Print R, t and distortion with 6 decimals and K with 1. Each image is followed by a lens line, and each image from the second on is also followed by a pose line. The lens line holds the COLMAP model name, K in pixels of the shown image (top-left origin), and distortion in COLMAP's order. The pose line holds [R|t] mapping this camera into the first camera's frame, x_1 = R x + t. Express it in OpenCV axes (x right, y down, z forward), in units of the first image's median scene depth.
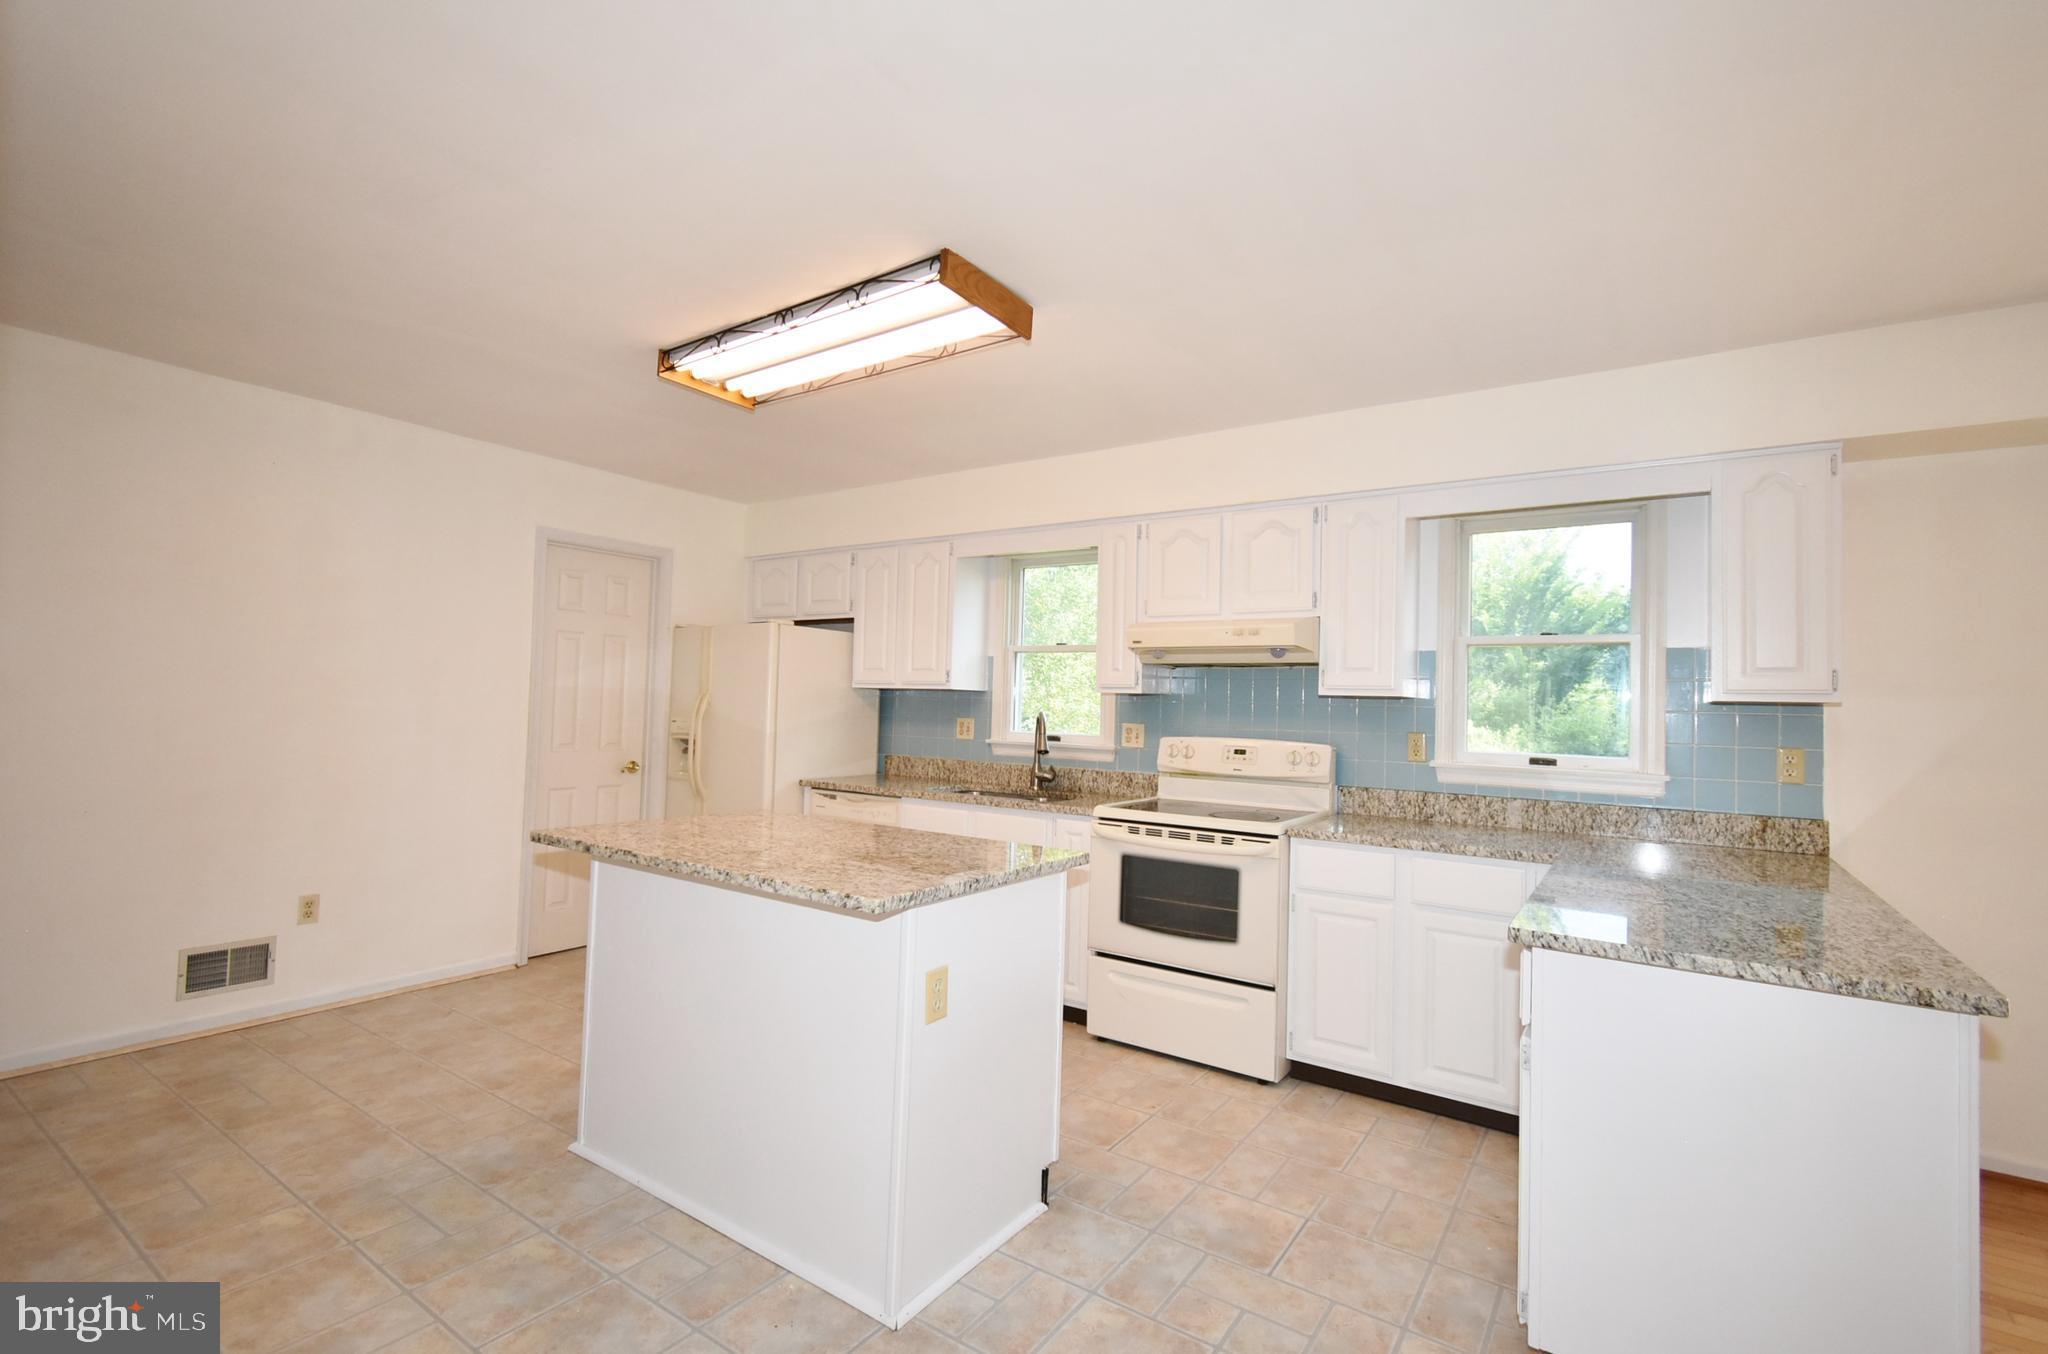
lens RADIAL K [[910.8, 0, 1032.5], [0, 910.8, 676.7], [0, 0, 1]] dist [0.004381, -0.002628]
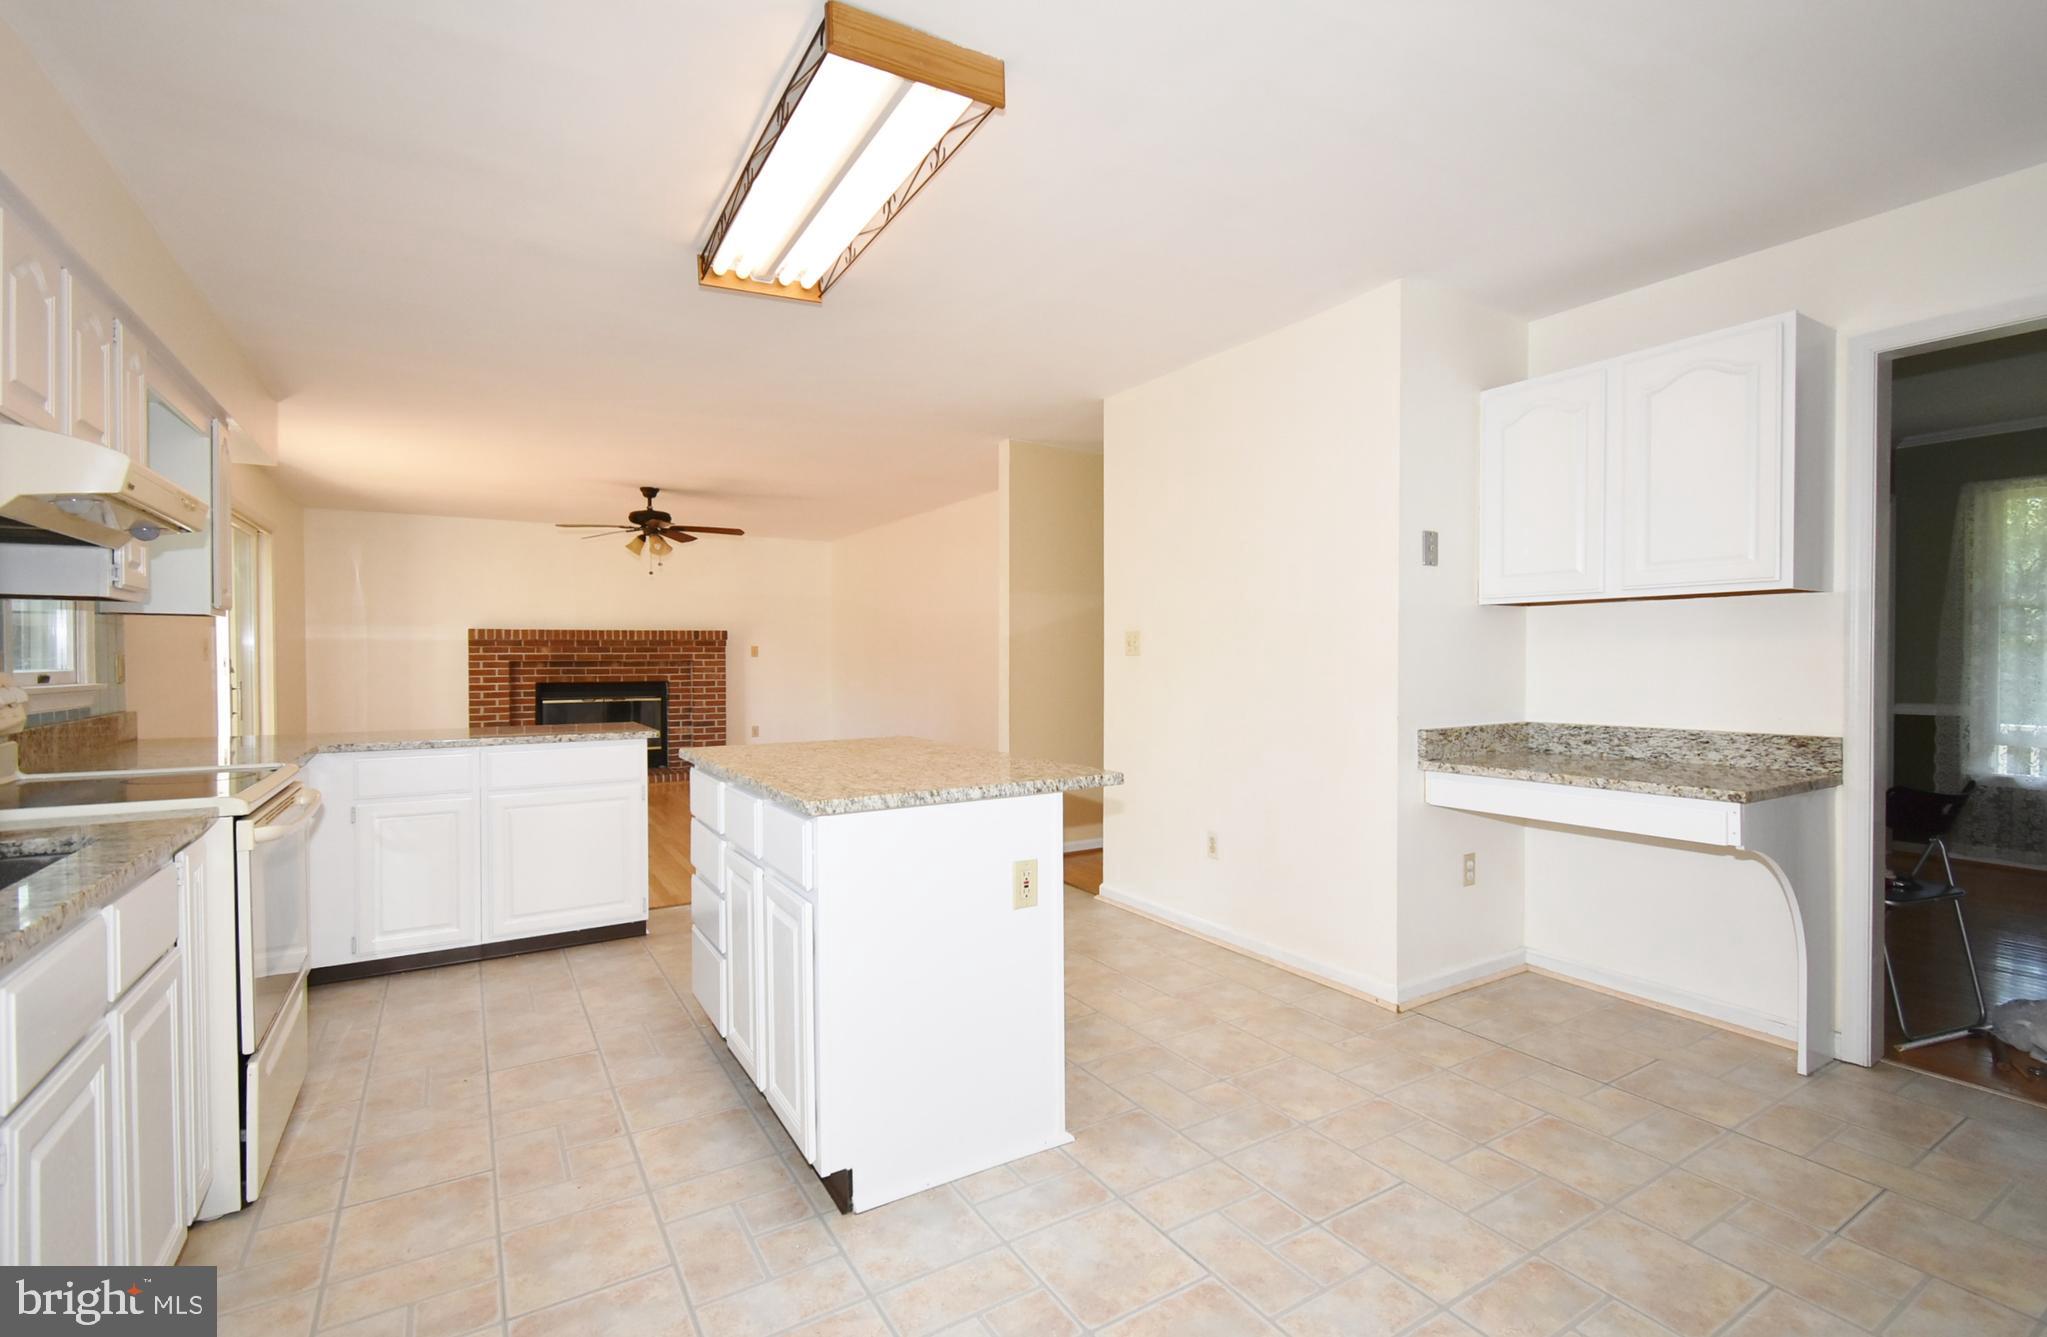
lens RADIAL K [[921.1, 0, 1036.3], [0, 921.1, 669.2], [0, 0, 1]] dist [-0.002033, 0.000530]
pose [[-0.914286, -0.030290, 0.403935, -0.610655], [-0.034771, 0.999388, -0.003761, 0.053340], [-0.403574, -0.017484, -0.914780, 1.365206]]
